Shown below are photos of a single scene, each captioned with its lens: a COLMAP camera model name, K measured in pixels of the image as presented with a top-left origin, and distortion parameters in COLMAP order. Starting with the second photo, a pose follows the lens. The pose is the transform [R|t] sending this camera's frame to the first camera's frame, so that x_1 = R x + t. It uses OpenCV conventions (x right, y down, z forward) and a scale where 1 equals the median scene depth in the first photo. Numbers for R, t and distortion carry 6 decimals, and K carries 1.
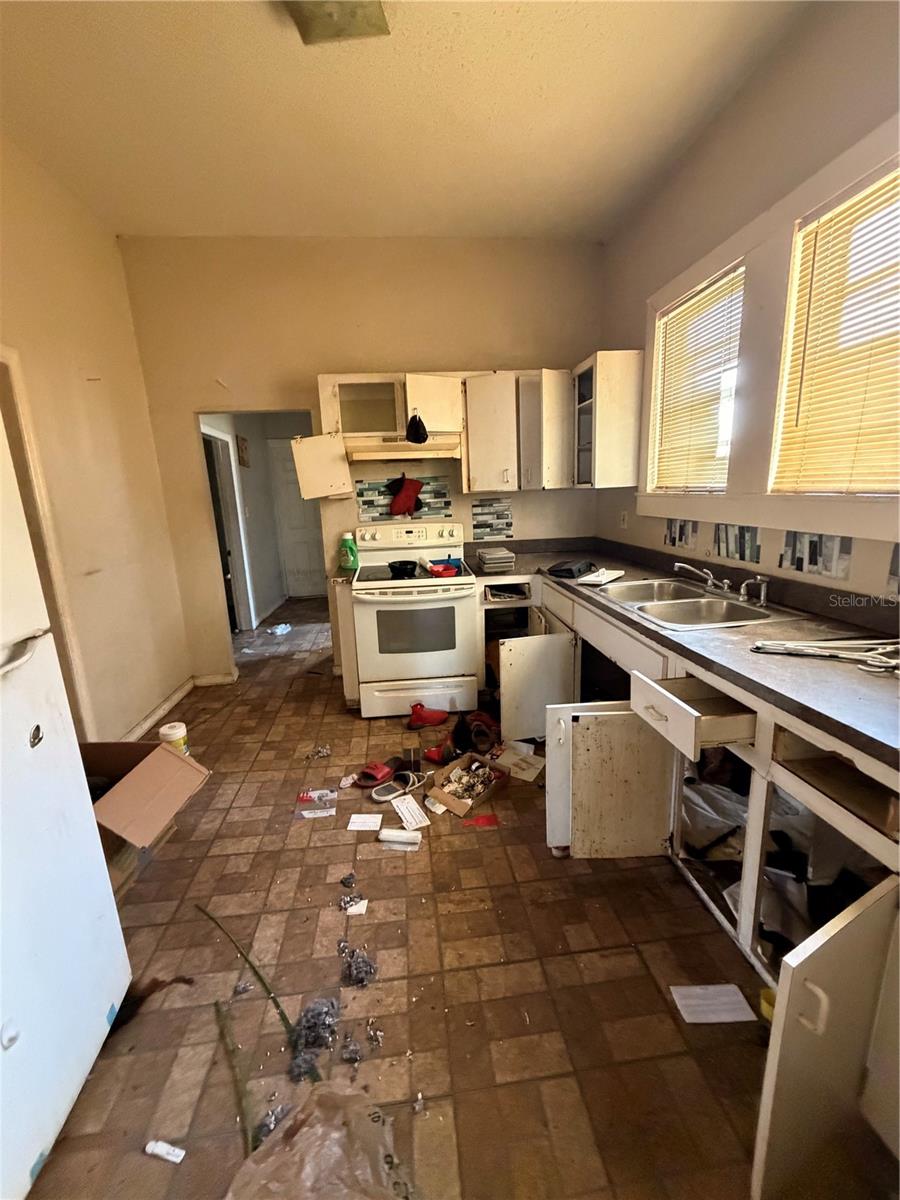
lens RADIAL K [[479.8, 0, 449.6], [0, 479.8, 596.5], [0, 0, 1]] dist [-0.001102, 0.000596]
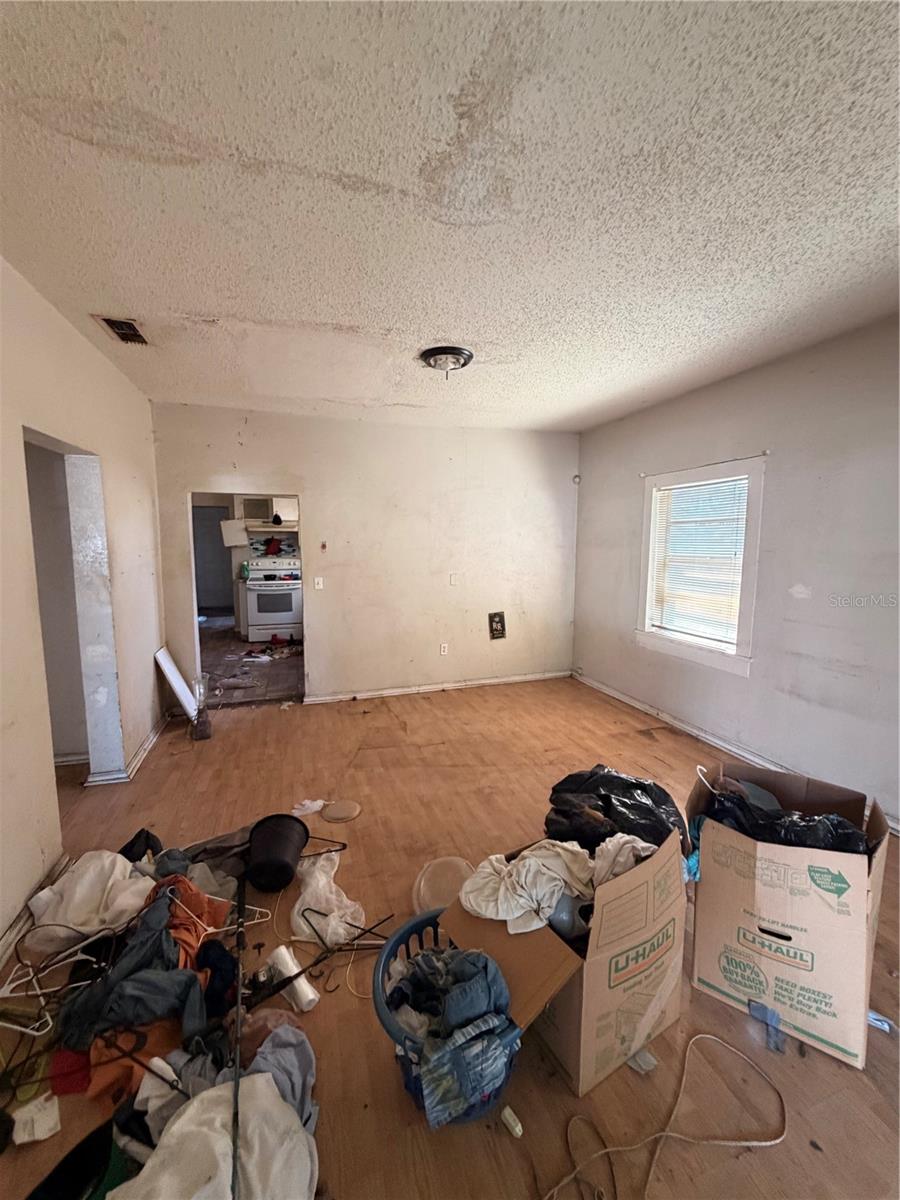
lens RADIAL K [[479.8, 0, 453.0], [0, 479.8, 595.8], [0, 0, 1]] dist [-0.001102, 0.000596]
pose [[0.978138, 0.012746, 0.207564, 0.286707], [0.008595, 0.994789, -0.101593, 0.273142], [-0.207777, 0.101156, 0.972932, -1.423299]]
